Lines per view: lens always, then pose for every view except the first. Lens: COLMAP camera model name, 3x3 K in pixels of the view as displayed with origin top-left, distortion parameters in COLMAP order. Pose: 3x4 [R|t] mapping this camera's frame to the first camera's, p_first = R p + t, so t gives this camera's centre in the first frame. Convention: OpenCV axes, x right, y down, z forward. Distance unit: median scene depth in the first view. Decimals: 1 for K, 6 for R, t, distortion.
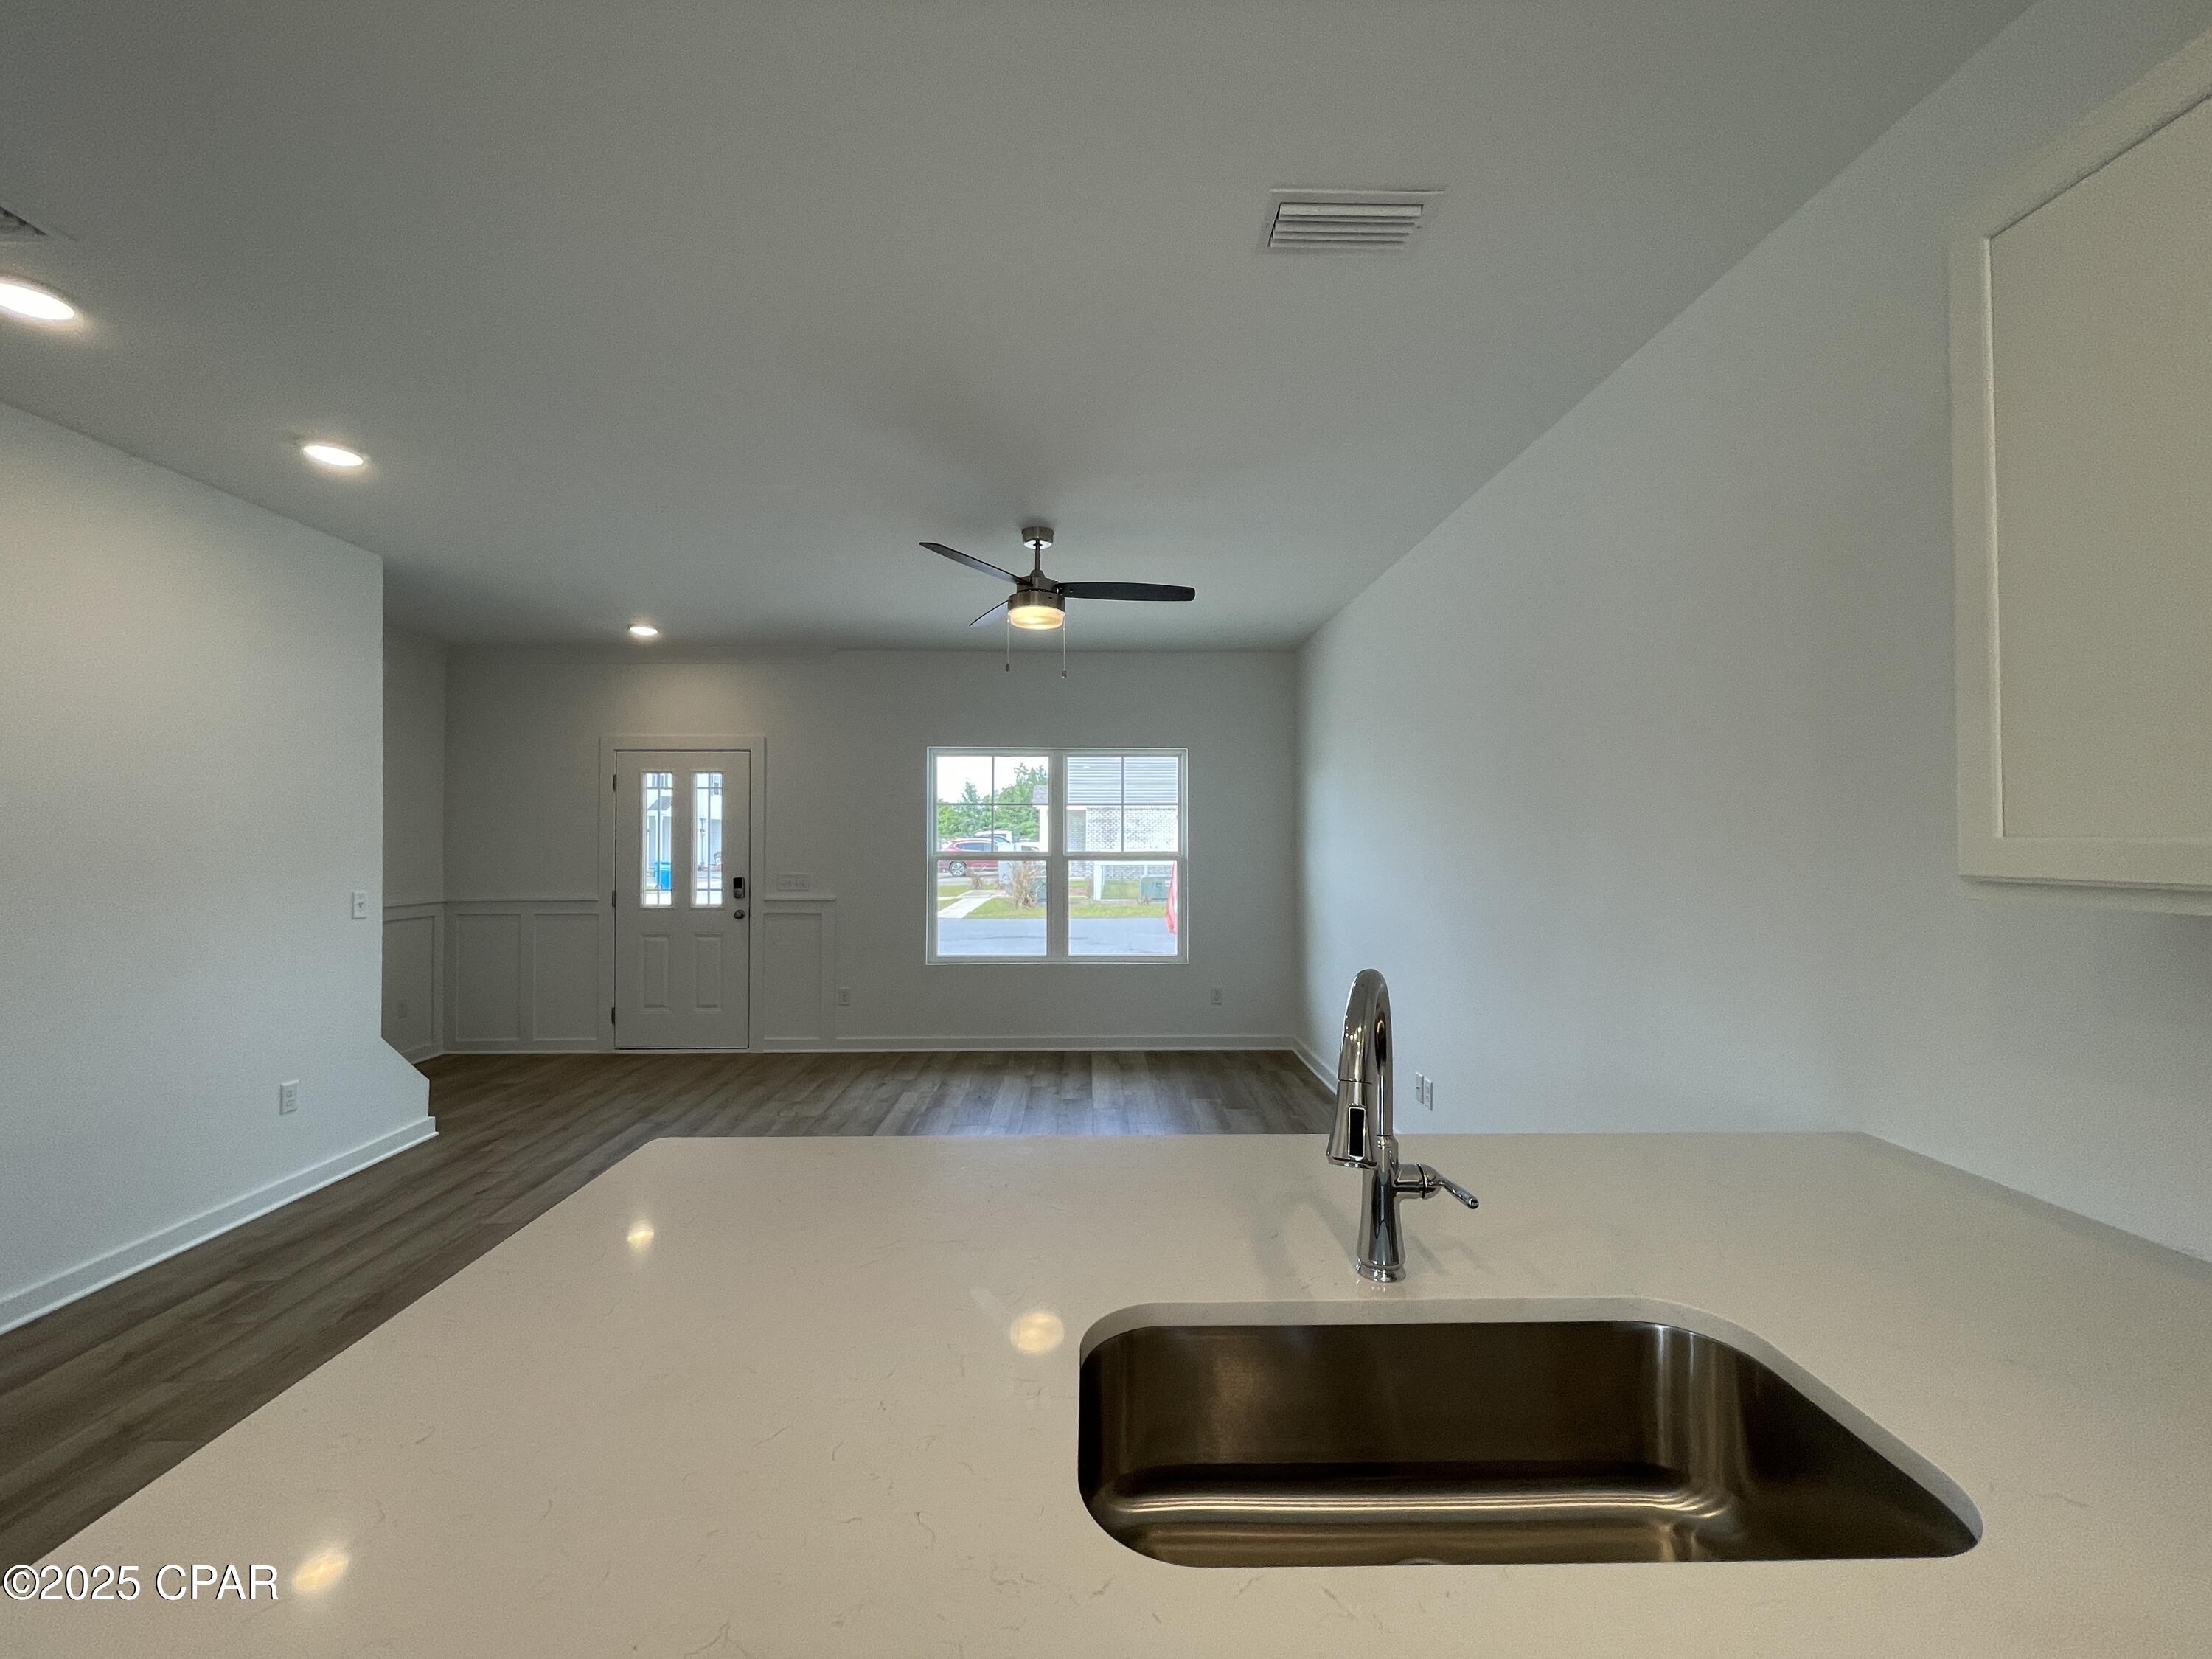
lens RADIAL K [[896.8, 0, 1102.8], [0, 896.8, 825.5], [0, 0, 1]] dist [-0.002917, 0.001646]
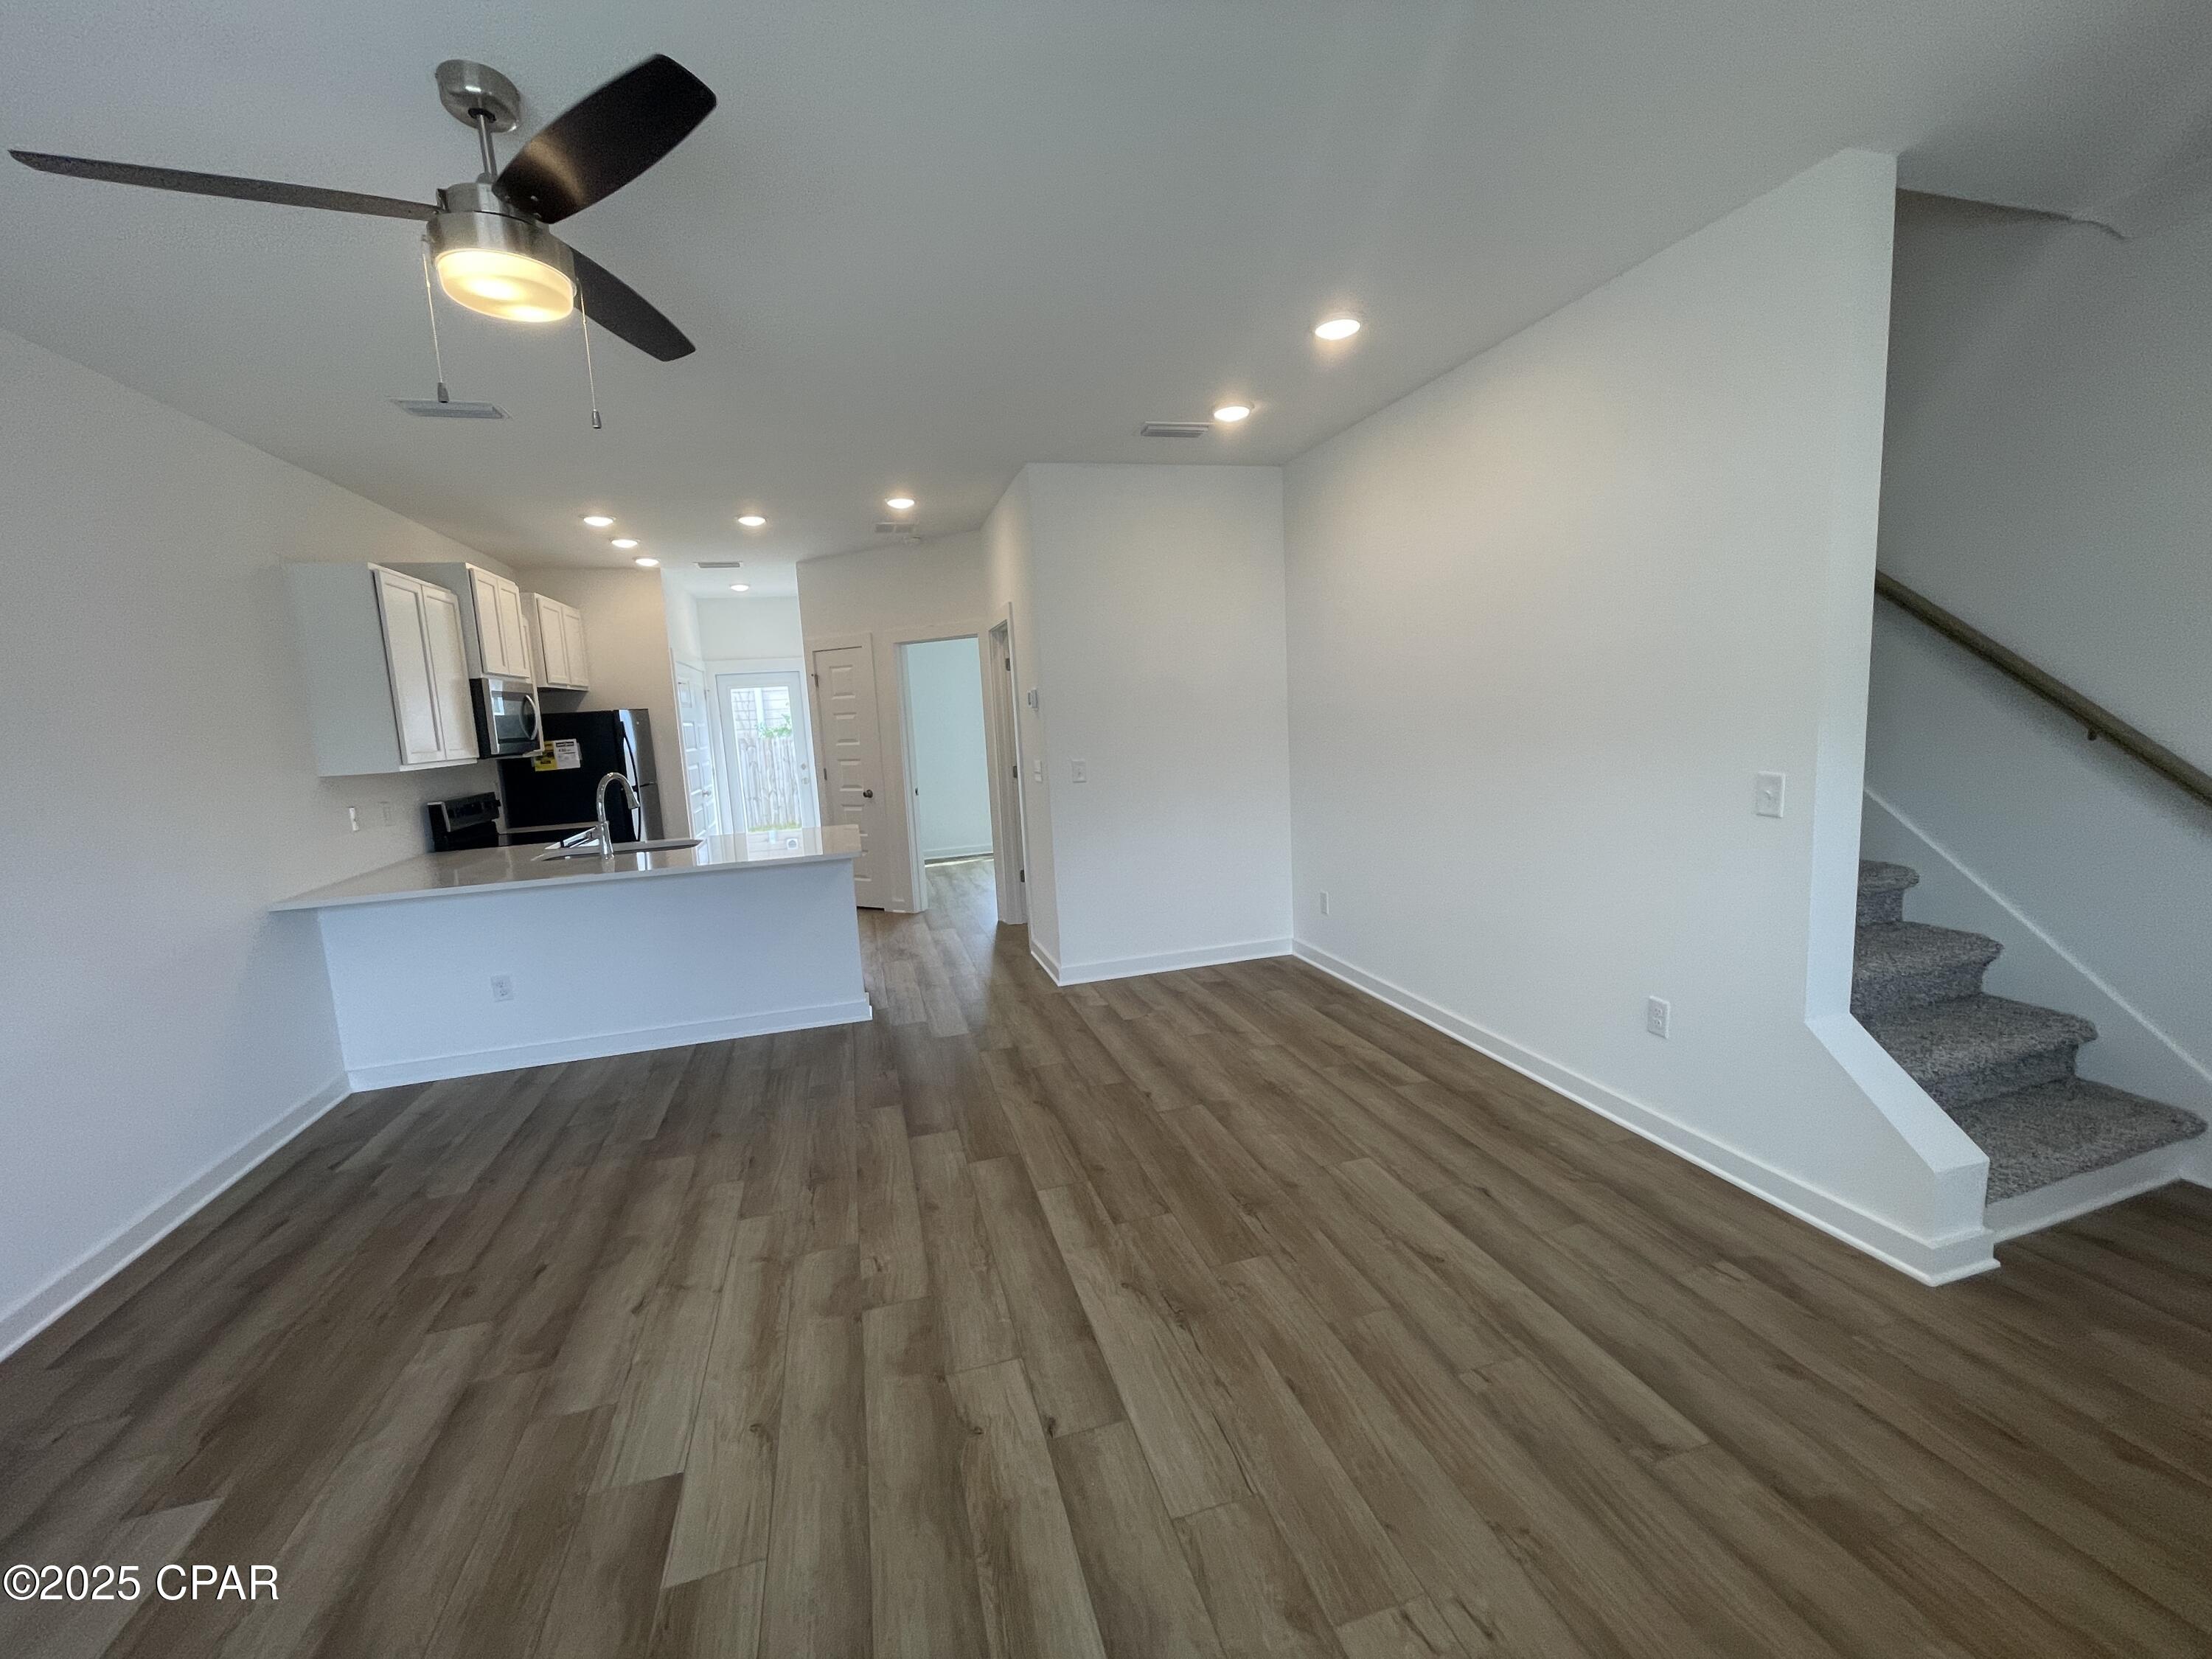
lens RADIAL K [[896.8, 0, 1098.2], [0, 896.8, 828.1], [0, 0, 1]] dist [-0.002917, 0.001646]
pose [[-0.964173, 0.086260, -0.250857, -0.214701], [0.056767, 0.990840, 0.122527, 0.010036], [0.259129, 0.103897, -0.960238, 1.437600]]
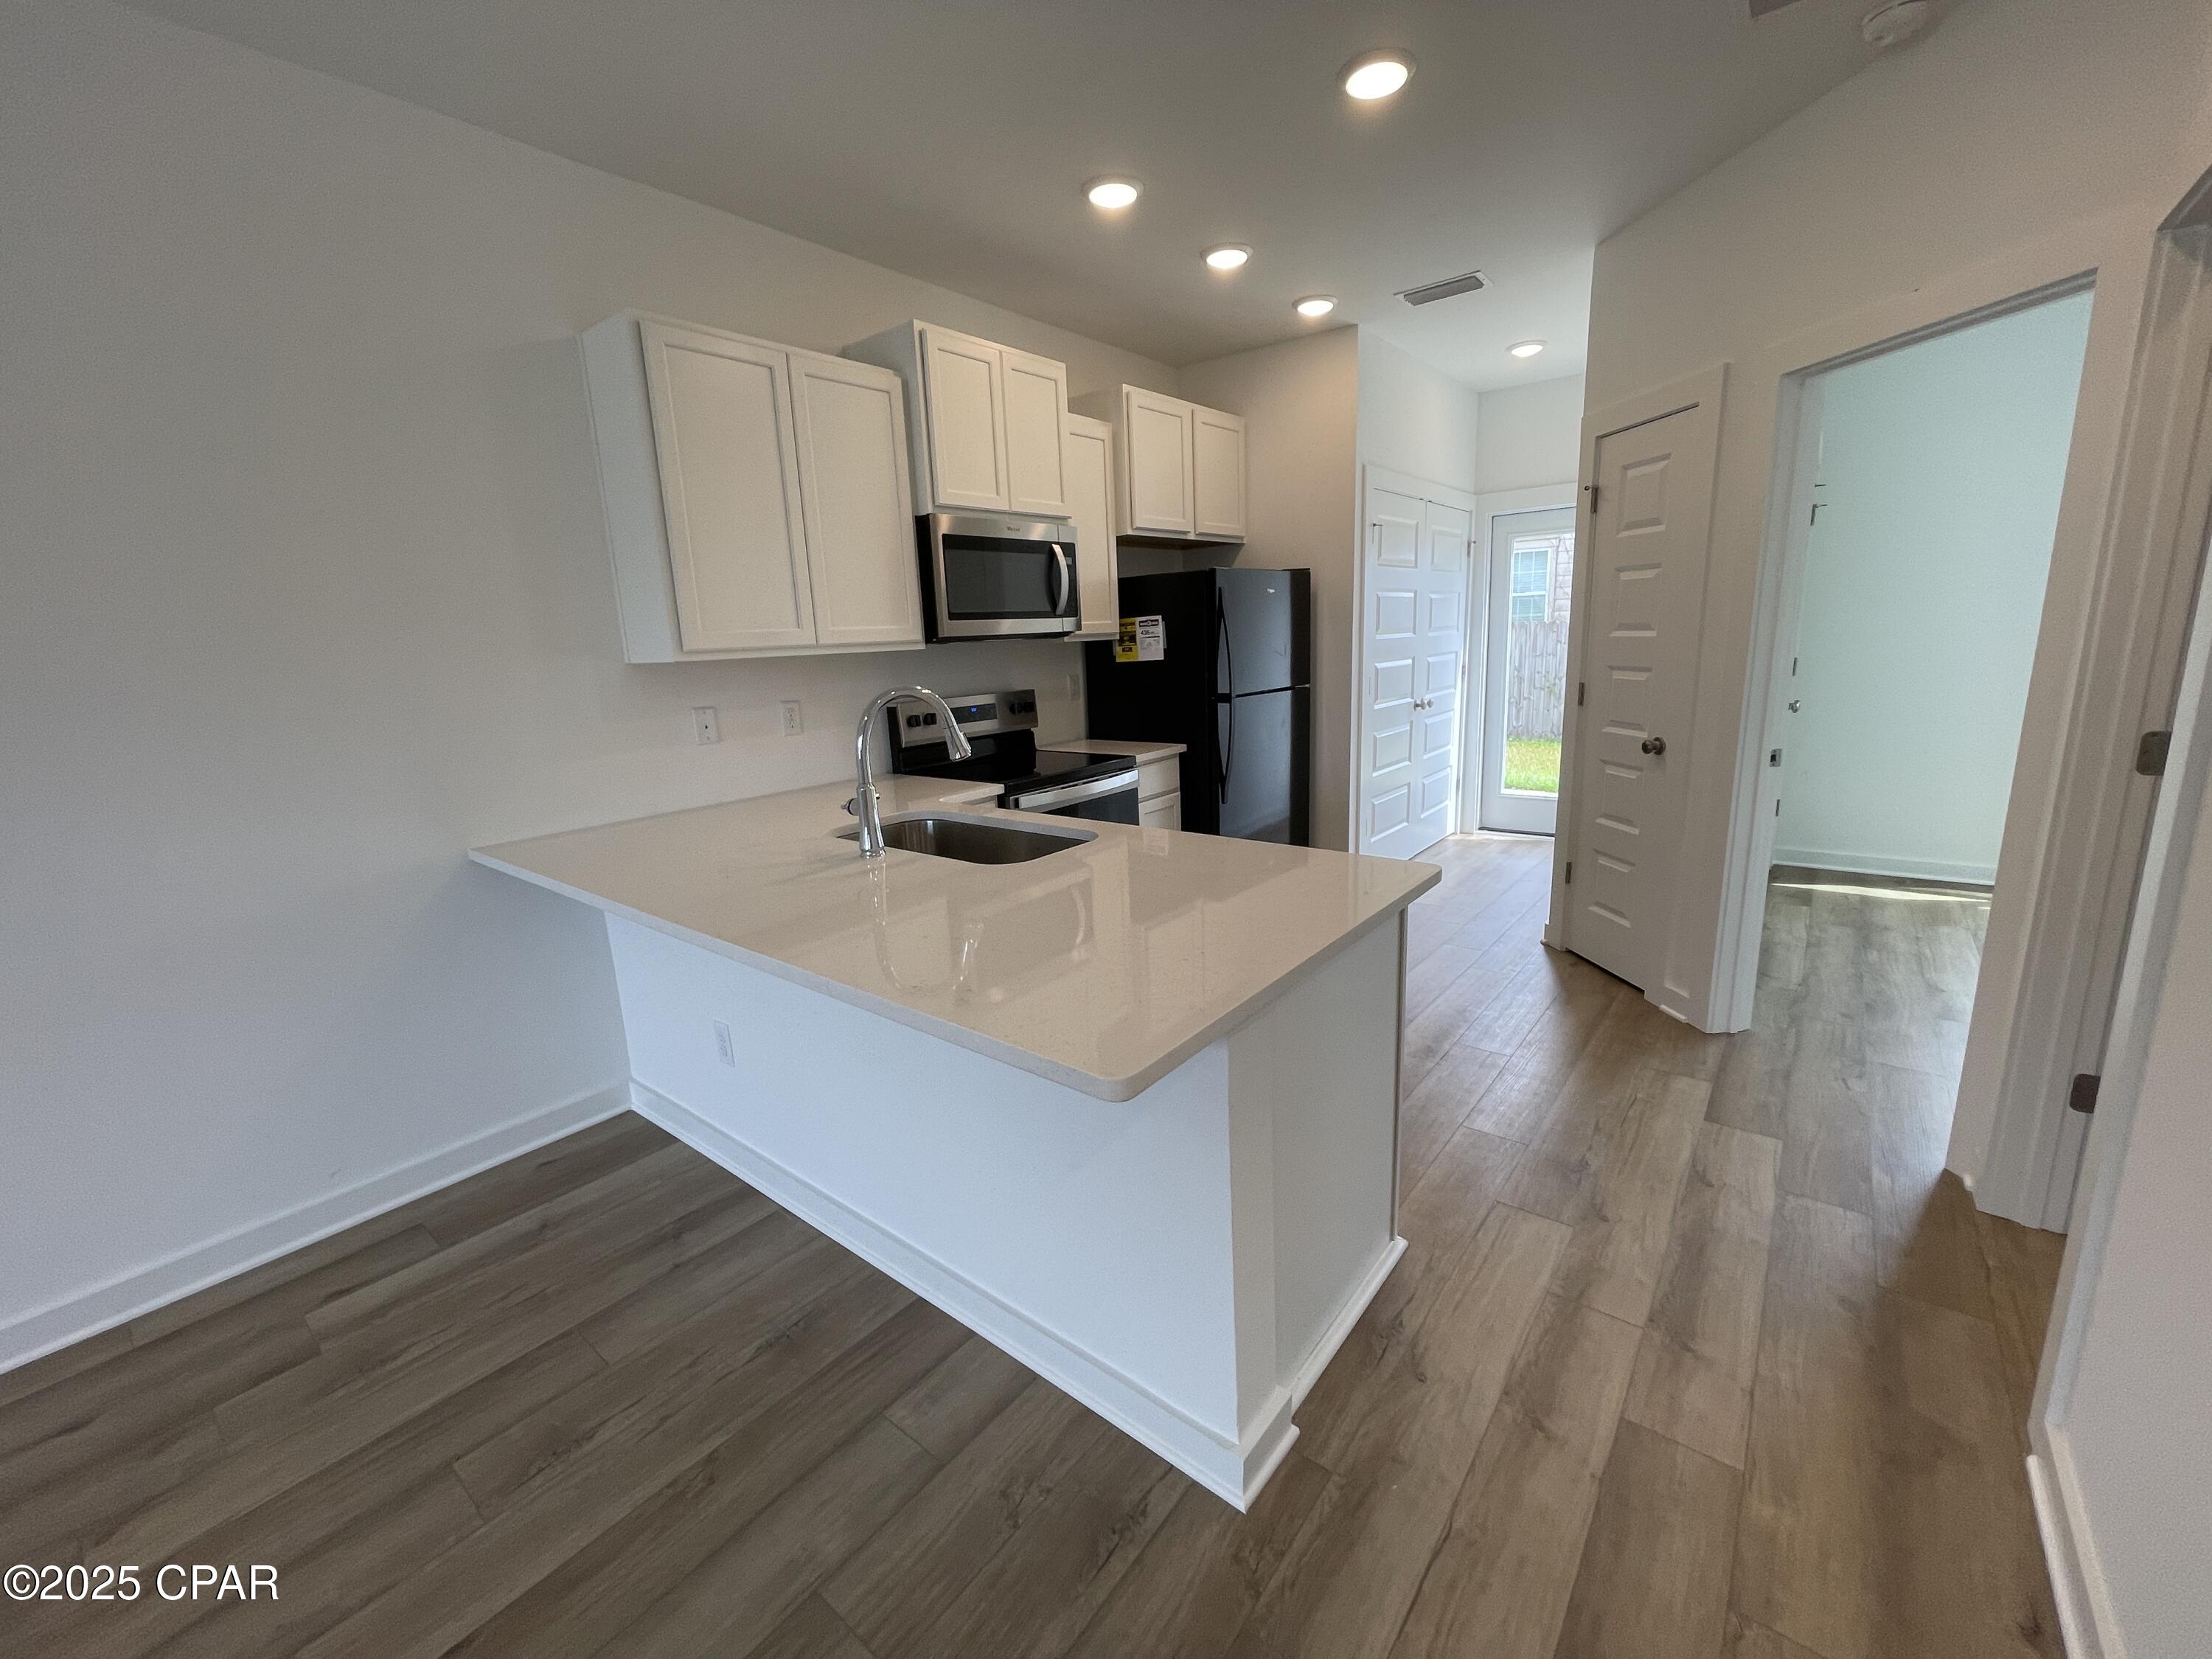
lens RADIAL K [[896.8, 0, 1104.0], [0, 896.8, 827.6], [0, 0, 1]] dist [-0.002917, 0.001646]
pose [[-0.768952, -0.102562, 0.631025, -0.356472], [0.036684, 0.978343, 0.203715, 0.022147], [-0.638253, 0.179796, -0.748537, 0.588518]]
